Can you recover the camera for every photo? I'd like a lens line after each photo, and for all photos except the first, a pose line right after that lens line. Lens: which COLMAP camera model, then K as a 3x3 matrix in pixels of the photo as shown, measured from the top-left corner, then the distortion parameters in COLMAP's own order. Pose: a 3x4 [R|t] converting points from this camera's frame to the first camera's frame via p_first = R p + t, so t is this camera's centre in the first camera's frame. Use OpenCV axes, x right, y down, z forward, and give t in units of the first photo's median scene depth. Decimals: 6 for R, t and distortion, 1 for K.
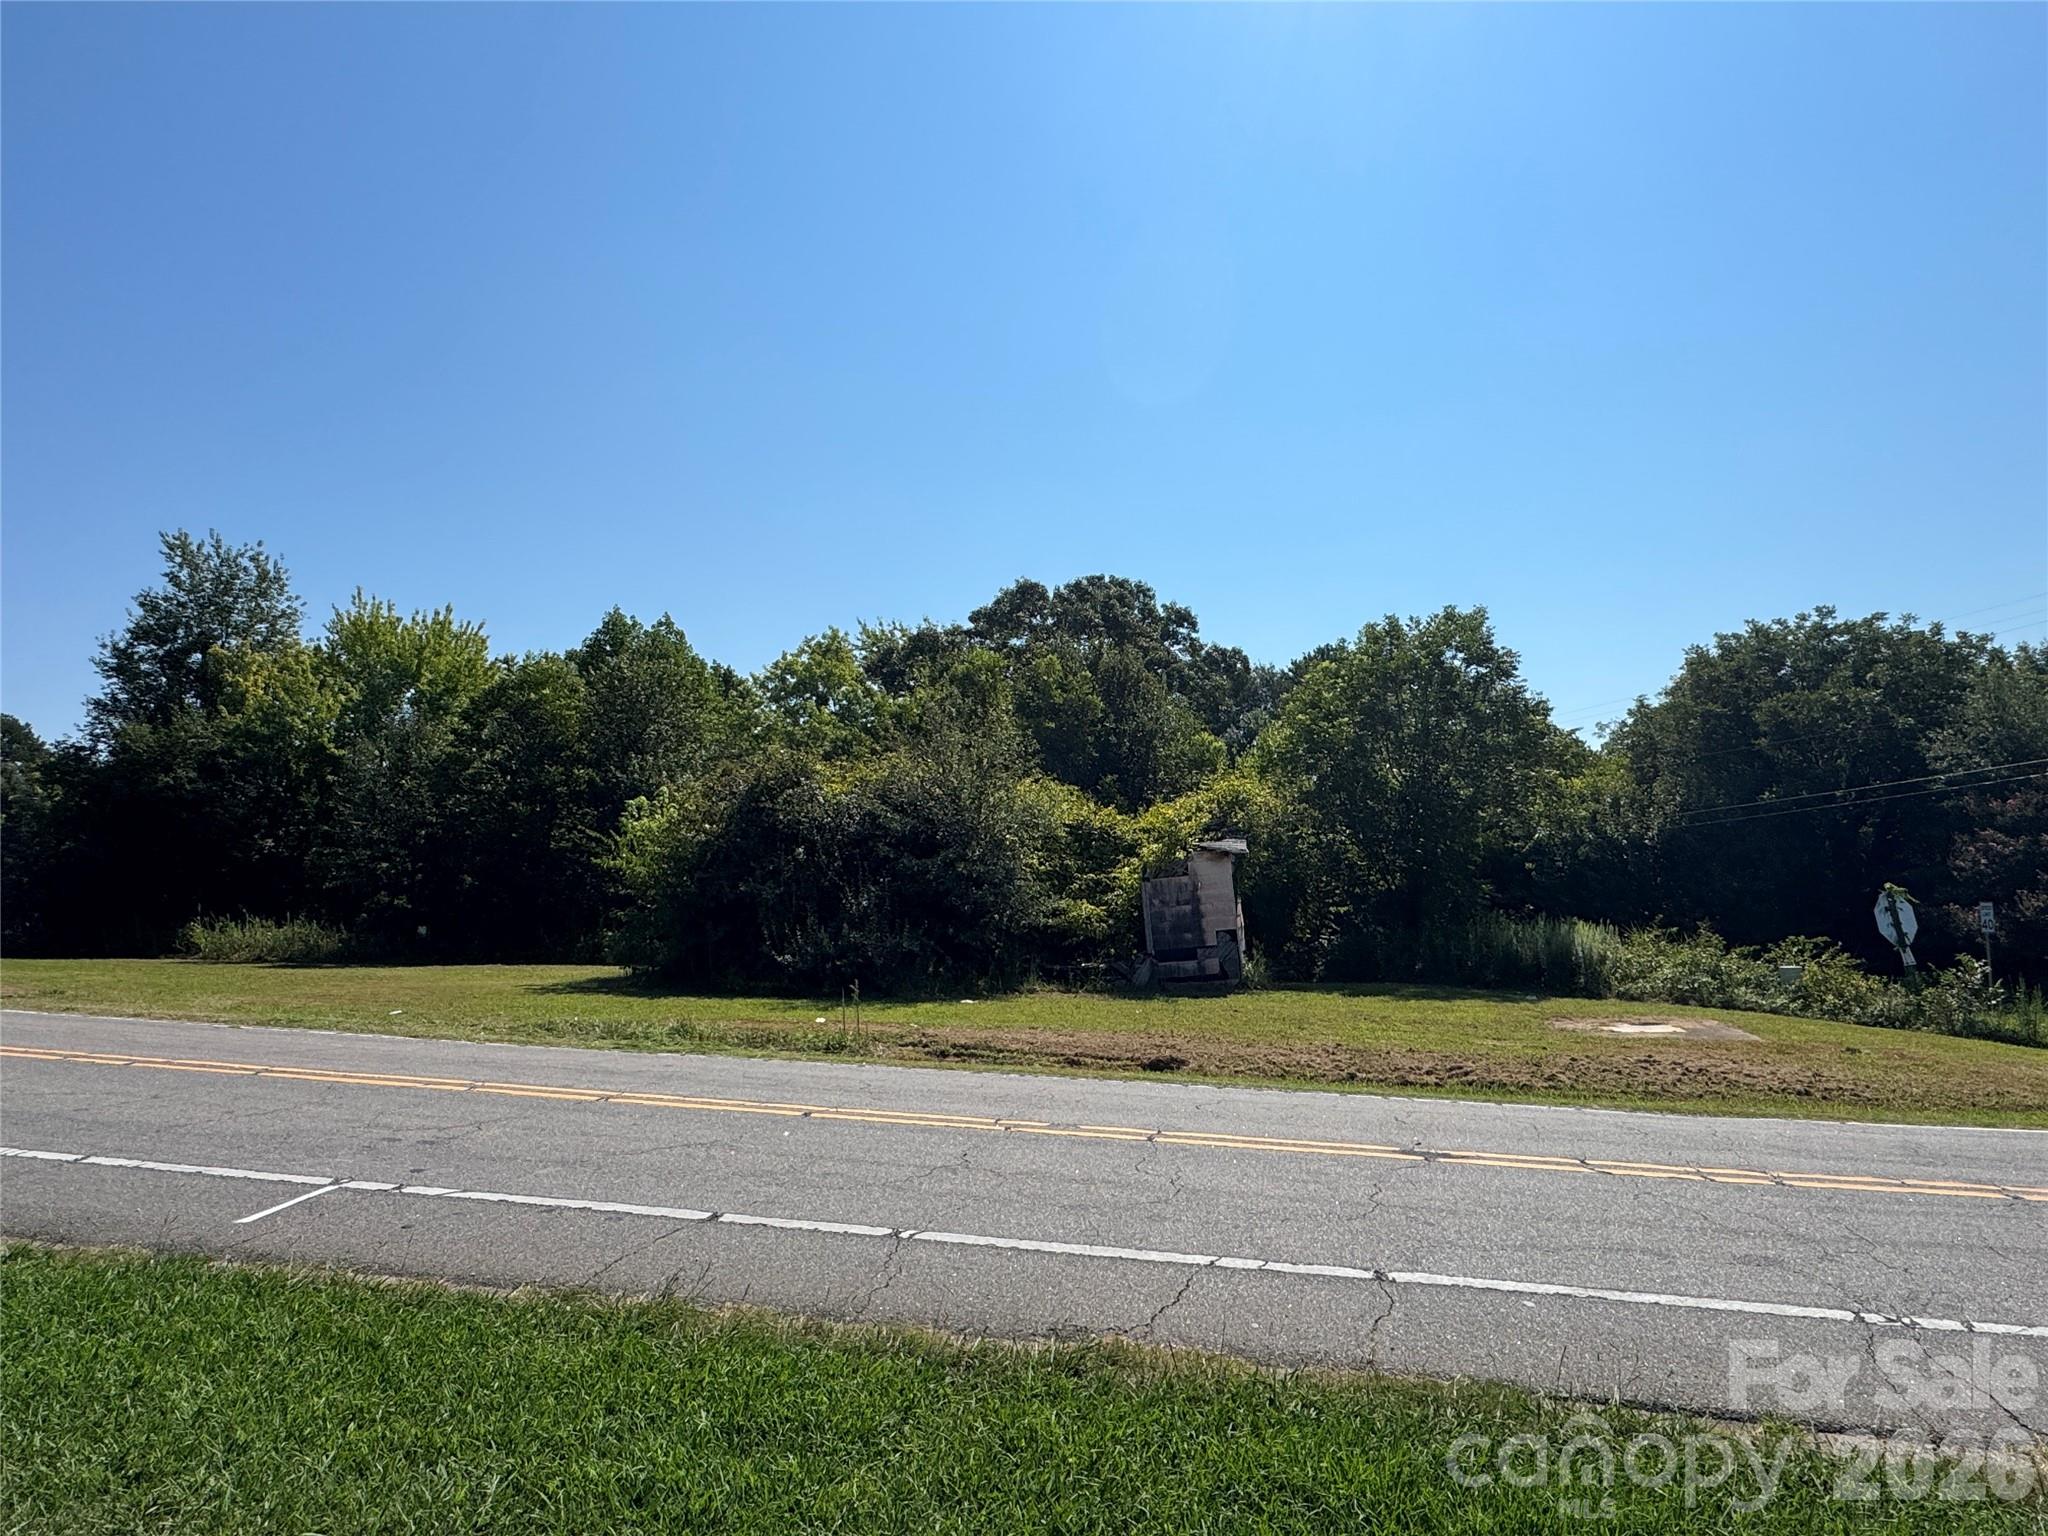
lens RADIAL K [[1149.6, 0, 1019.3], [0, 1149.6, 754.7], [0, 0, 1]] dist [-0.029394, 0.001558]
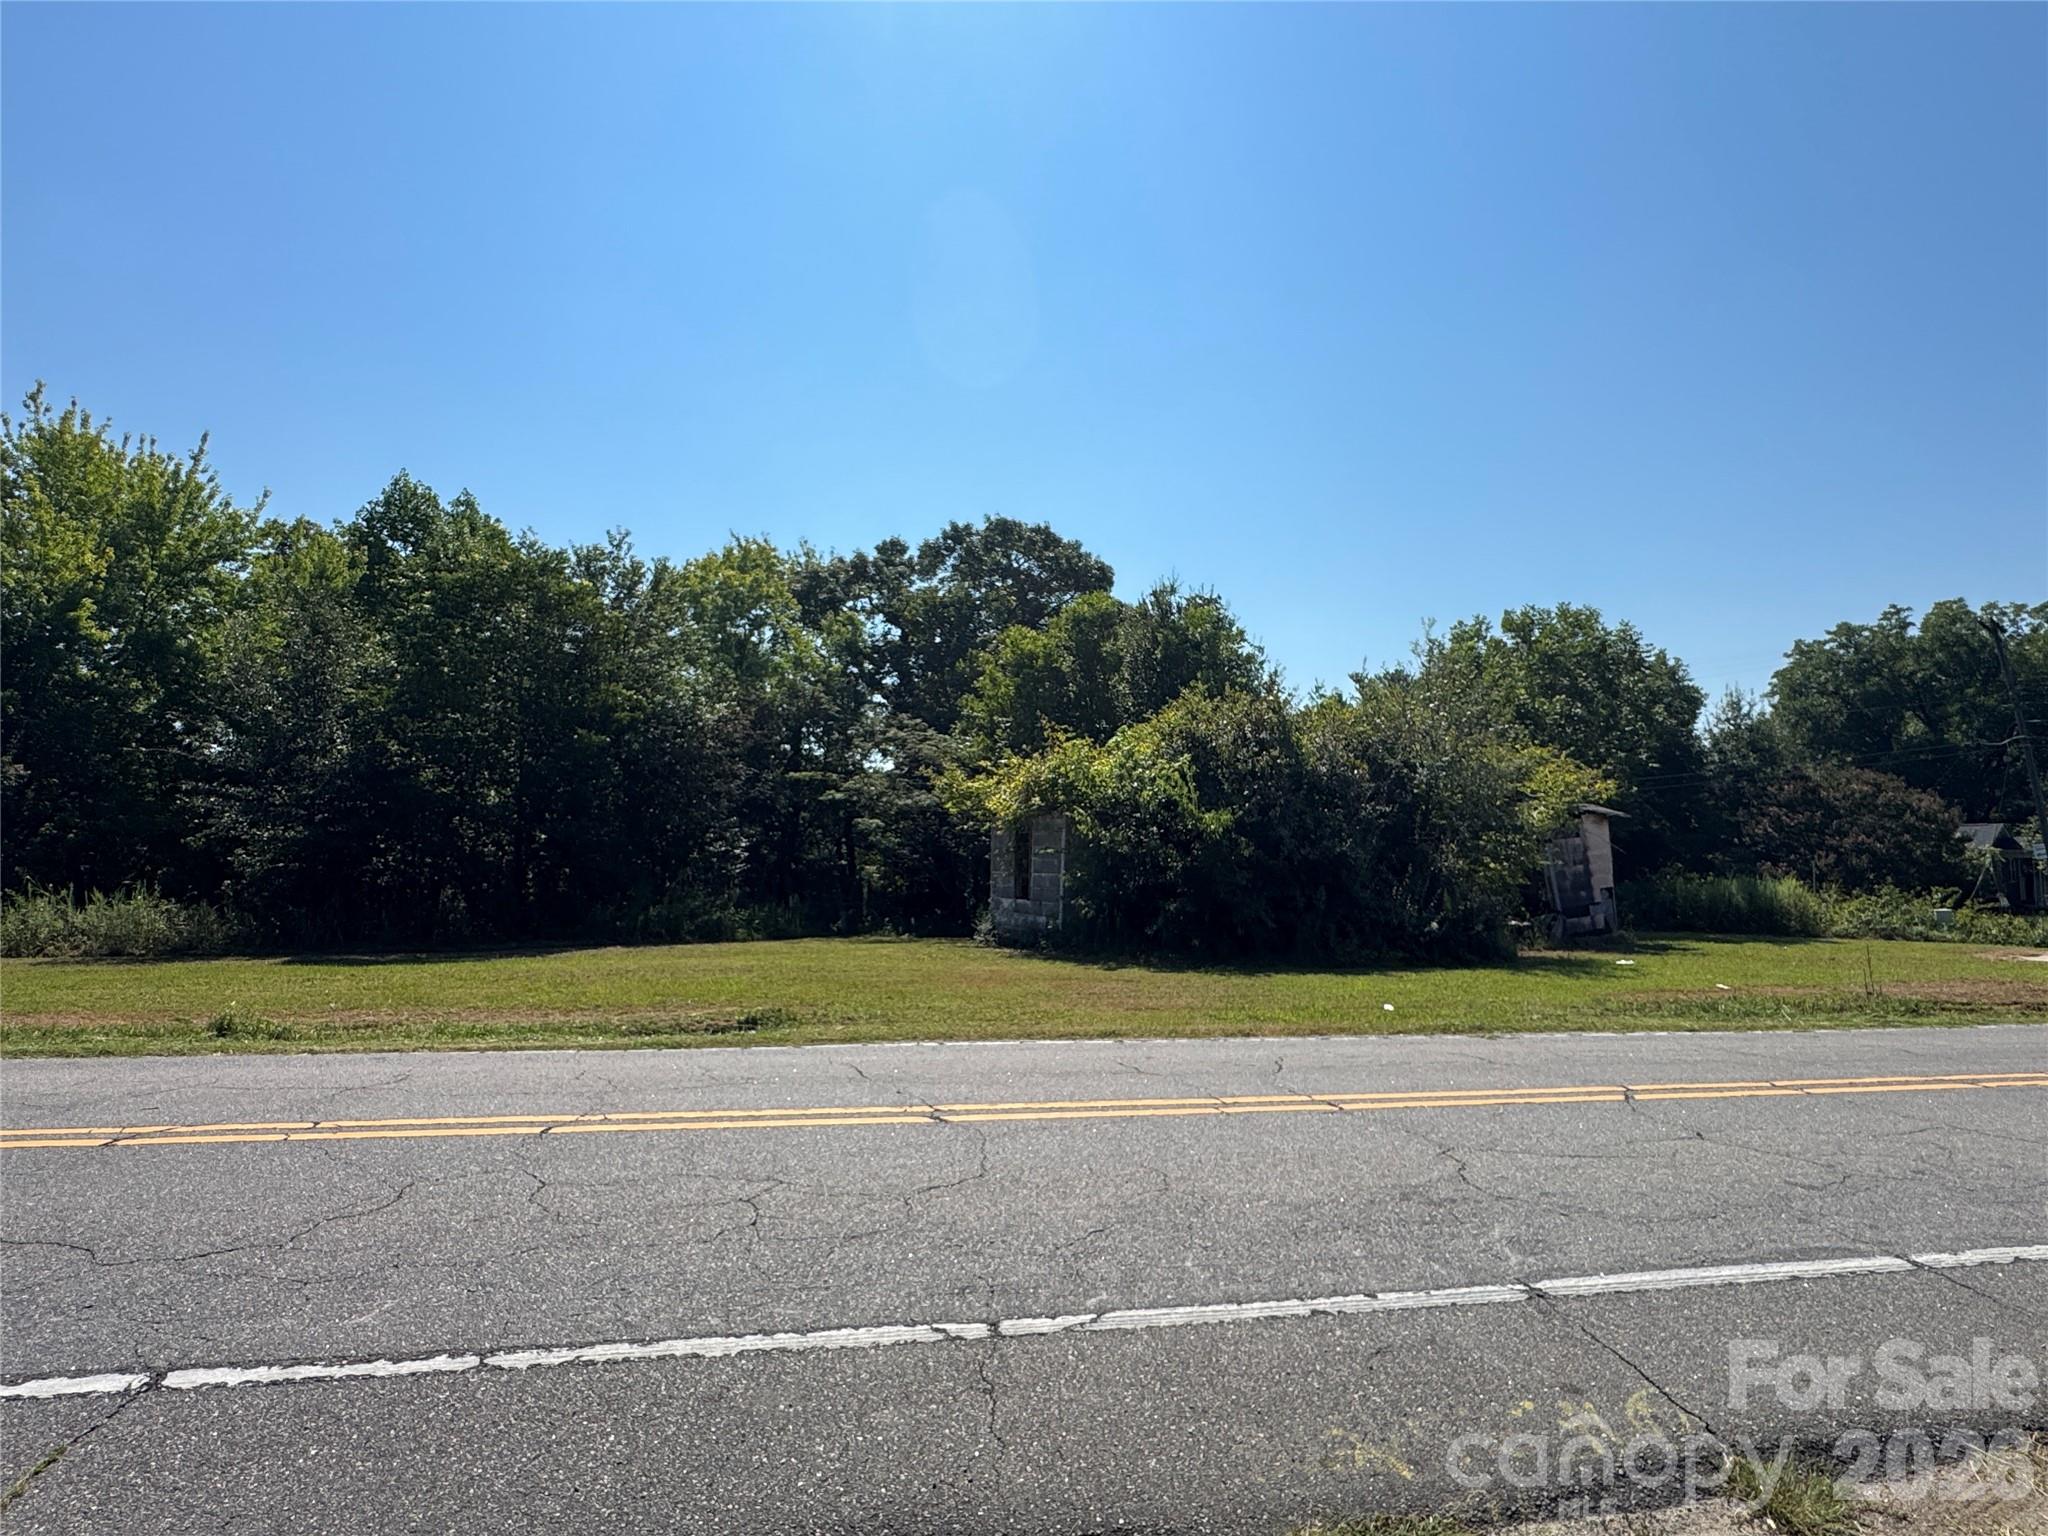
lens RADIAL K [[1149.6, 0, 1021.1], [0, 1149.6, 777.4], [0, 0, 1]] dist [-0.029394, 0.001558]
pose [[0.884107, 0.028999, 0.466383, -0.715922], [-0.057954, 0.997171, 0.047860, 0.026734], [-0.463676, -0.069342, 0.883287, 0.279626]]
